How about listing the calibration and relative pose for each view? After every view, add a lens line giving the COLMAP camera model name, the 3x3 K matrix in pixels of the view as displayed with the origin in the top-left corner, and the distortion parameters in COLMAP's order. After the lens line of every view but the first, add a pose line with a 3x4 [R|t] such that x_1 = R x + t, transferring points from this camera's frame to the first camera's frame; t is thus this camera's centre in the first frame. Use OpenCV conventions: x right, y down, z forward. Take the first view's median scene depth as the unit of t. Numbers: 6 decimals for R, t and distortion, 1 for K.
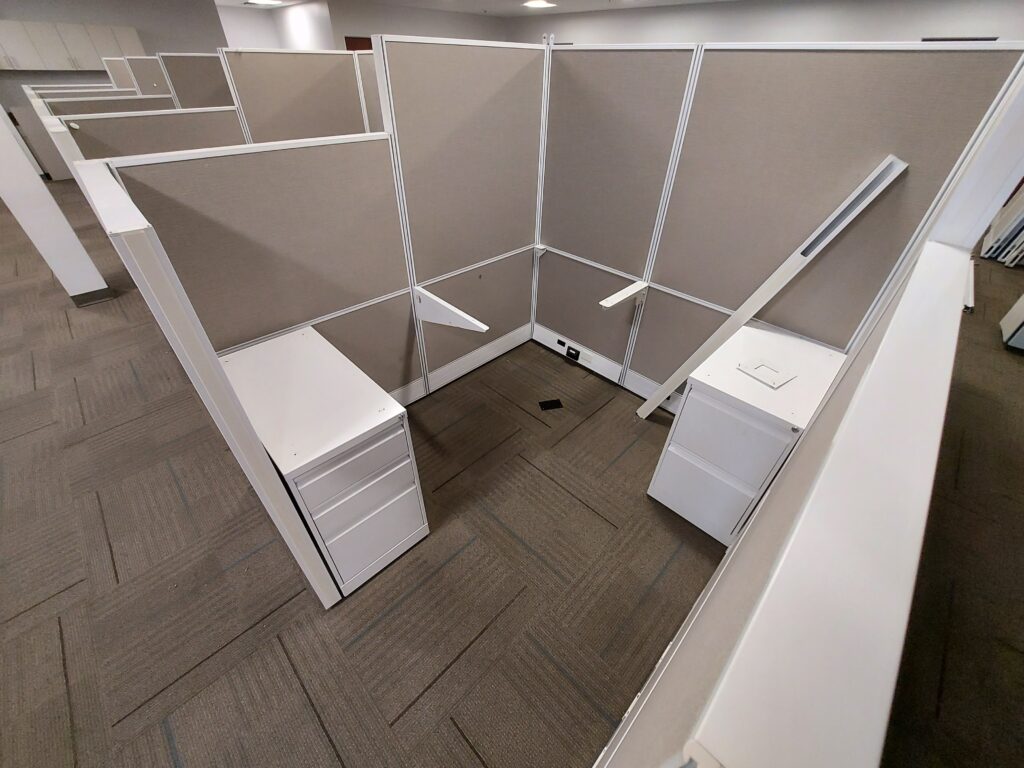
lens RADIAL K [[392.1, 0, 505.3], [0, 392.1, 390.3], [0, 0, 1]] dist [-0.000970, -0.000106]
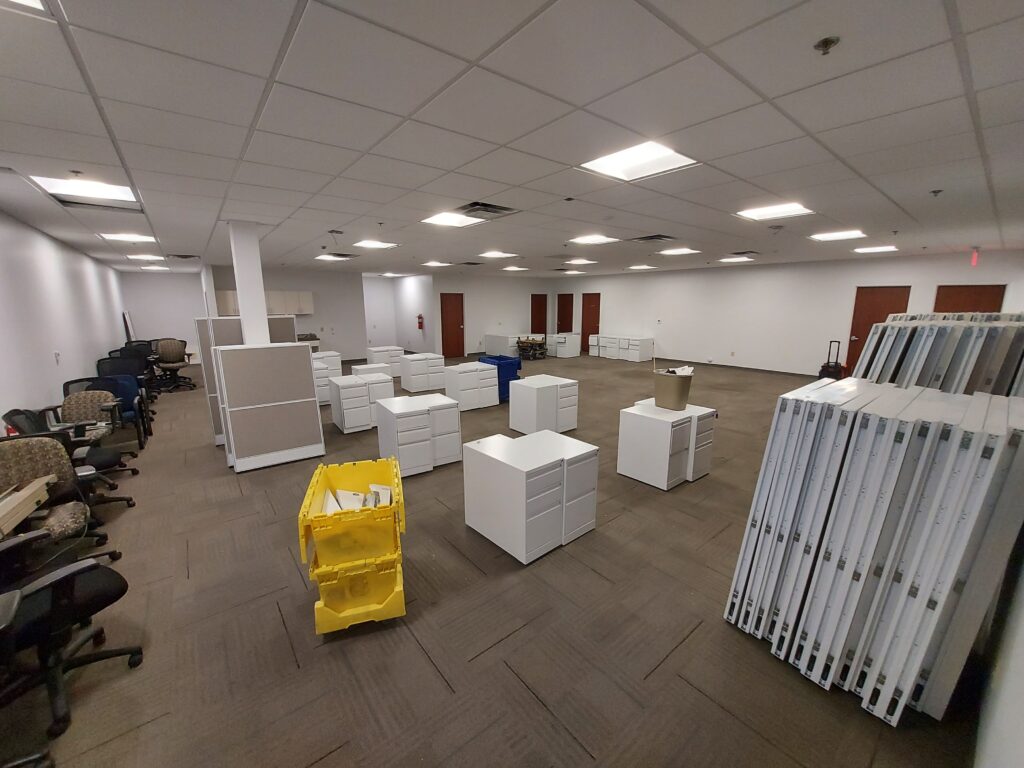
lens RADIAL K [[405.8, 0, 509.8], [0, 405.8, 383.1], [0, 0, 1]] dist [-0.017650, 0.000110]
pose [[0.994650, 0.008015, -0.102987, 0.032791], [-0.055716, 0.881157, -0.469529, 0.353733], [0.086985, 0.472755, 0.876890, -0.635248]]
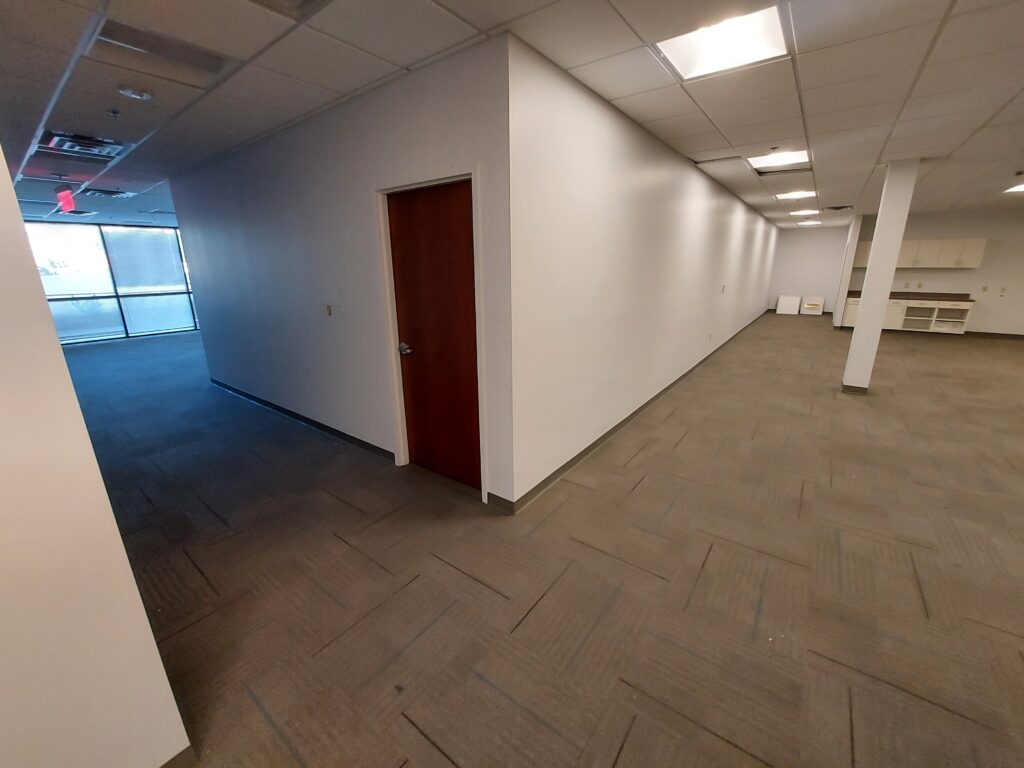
lens RADIAL K [[405.8, 0, 509.8], [0, 405.8, 383.1], [0, 0, 1]] dist [-0.017650, 0.000110]
pose [[0.144377, 0.264599, -0.953490, 0.400761], [-0.621849, 0.773799, 0.120573, 0.627310], [0.769713, 0.575519, 0.276260, -0.794307]]
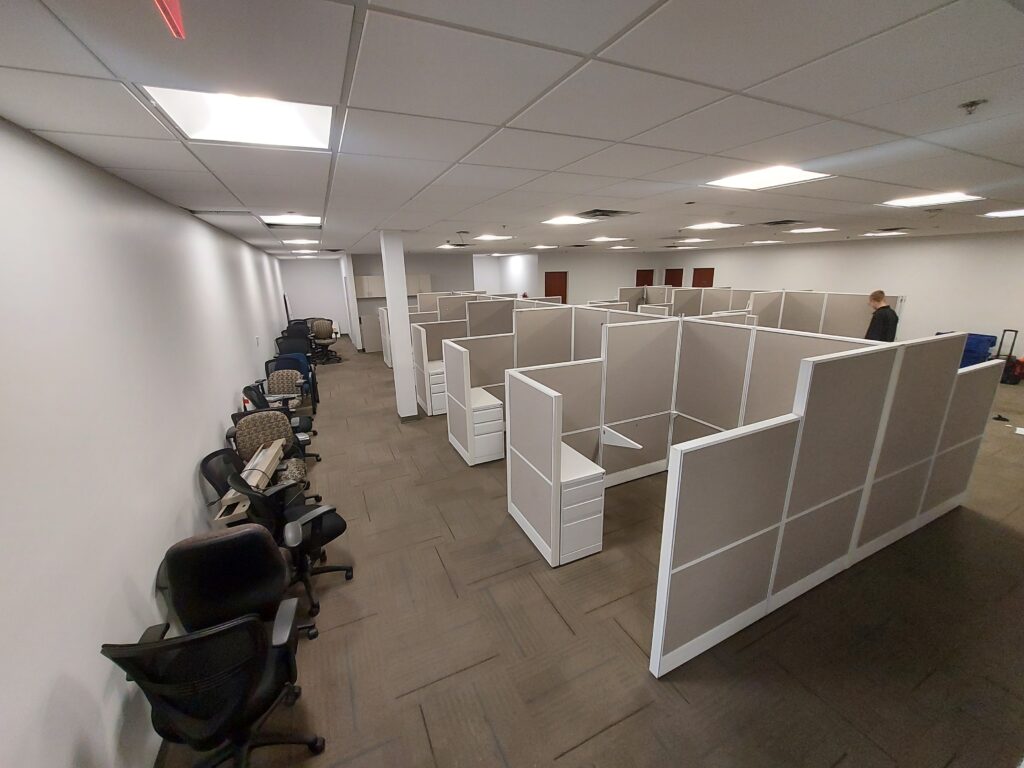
lens RADIAL K [[407.1, 0, 508.0], [0, 407.1, 383.0], [0, 0, 1]] dist [-0.017038, -0.000333]
pose [[0.942613, 0.058825, -0.328664, -0.023323], [-0.186823, 0.908762, -0.373160, 0.361290], [0.276726, 0.413148, 0.867601, -0.908176]]
